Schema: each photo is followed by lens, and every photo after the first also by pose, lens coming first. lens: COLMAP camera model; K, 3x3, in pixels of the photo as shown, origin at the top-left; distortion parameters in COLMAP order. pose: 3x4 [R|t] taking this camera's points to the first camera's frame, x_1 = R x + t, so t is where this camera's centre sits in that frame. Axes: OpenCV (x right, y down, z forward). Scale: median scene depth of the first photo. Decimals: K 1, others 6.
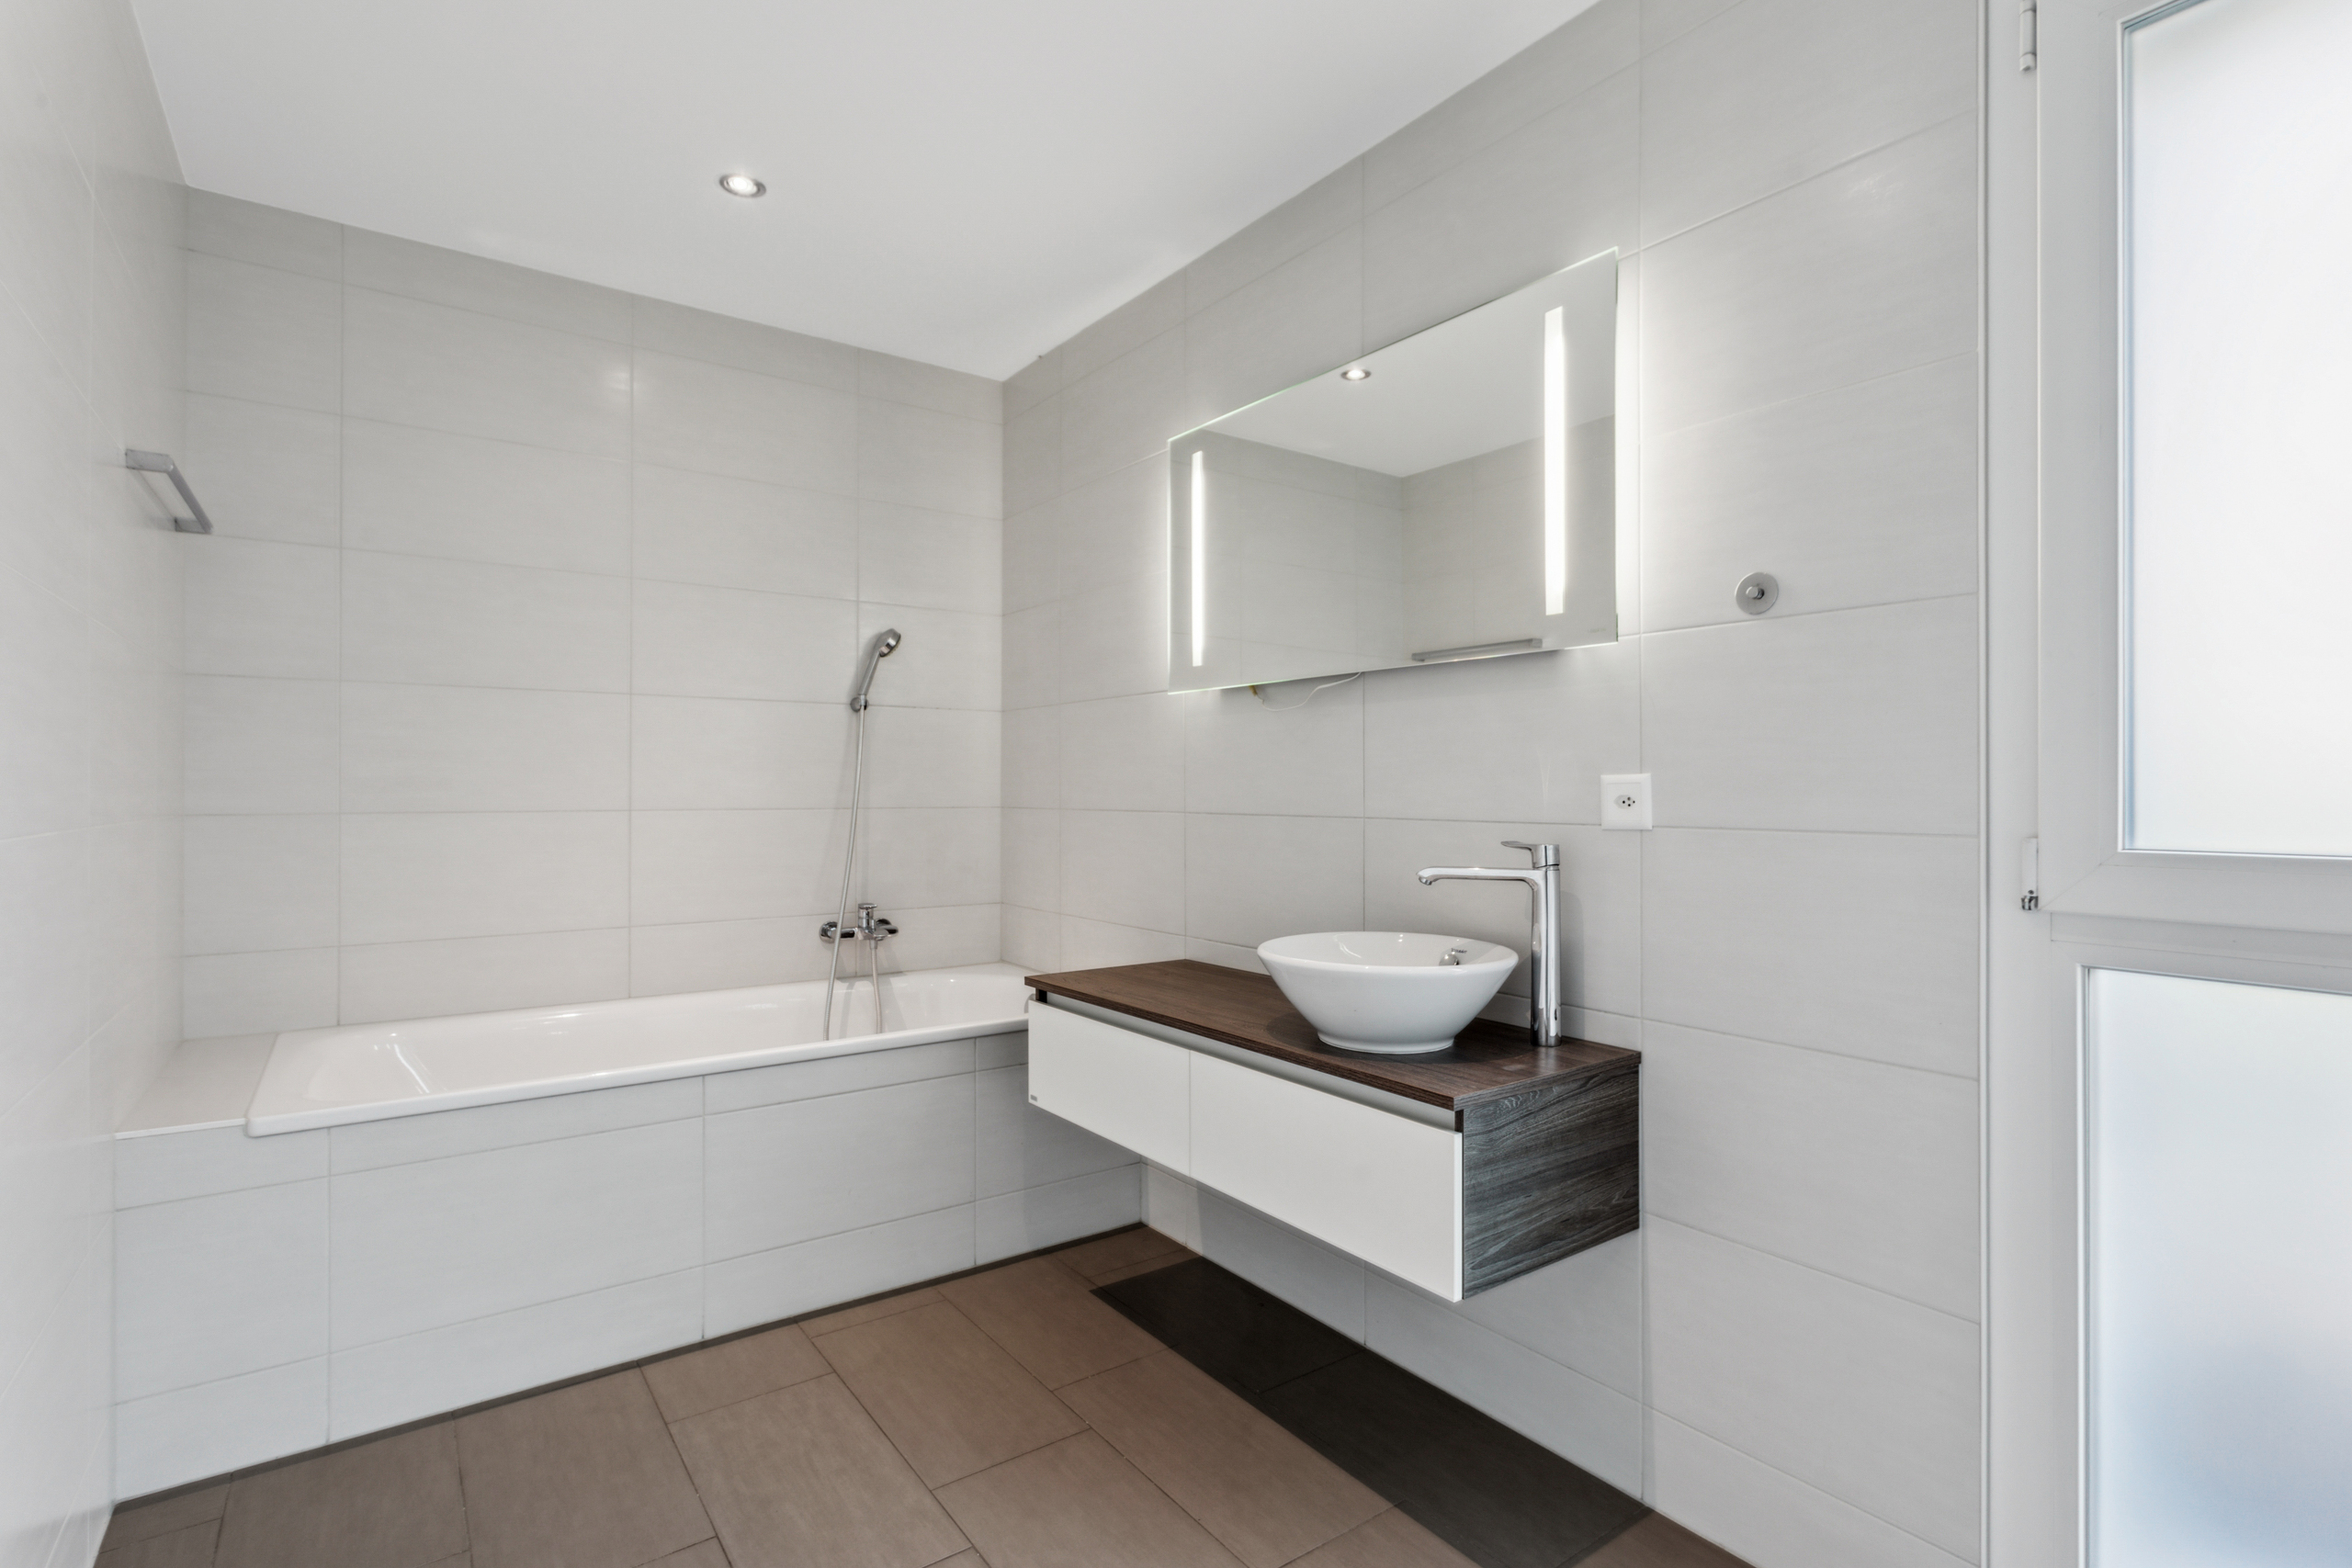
lens RADIAL K [[1119.2, 0, 1172.8], [0, 1119.2, 781.5], [0, 0, 1]] dist [0.000665, 0.000634]
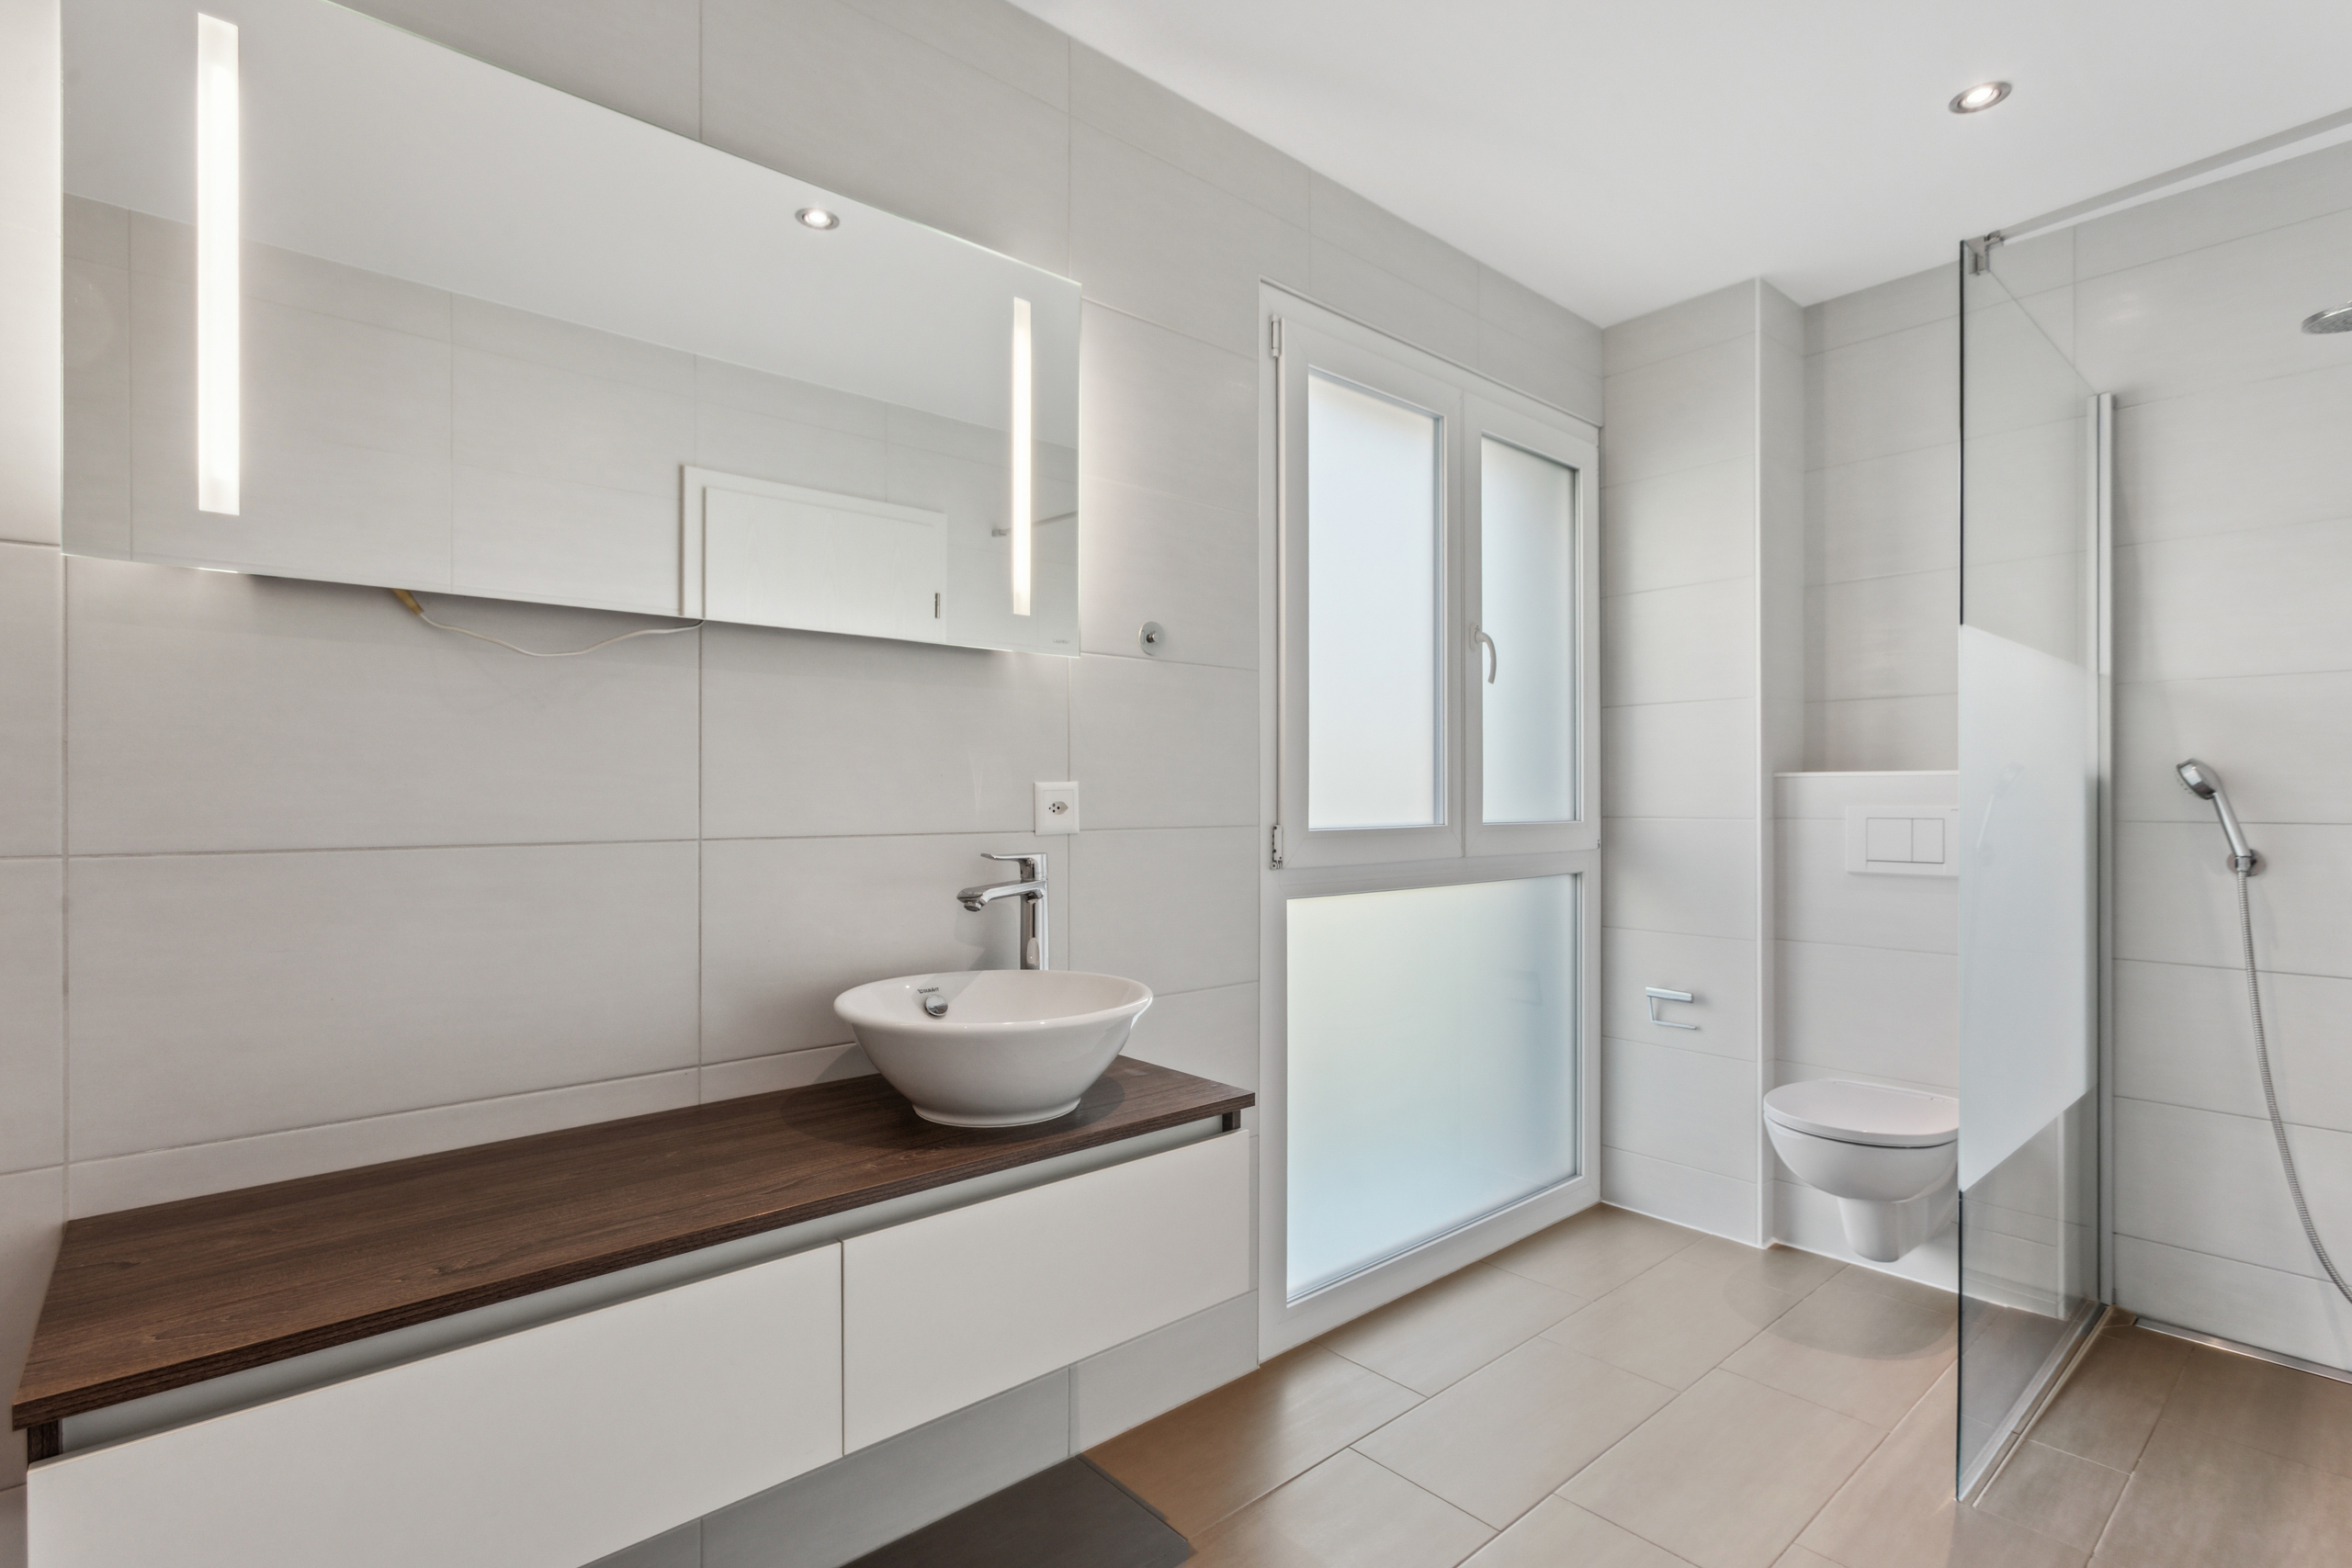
lens RADIAL K [[1119.2, 0, 1181.2], [0, 1119.2, 791.6], [0, 0, 1]] dist [0.000665, 0.000634]
pose [[-0.093323, -0.000268, 0.995636, -0.657151], [-0.006581, 0.999978, -0.000348, 0.002457], [-0.995614, -0.006585, -0.093323, 0.985464]]
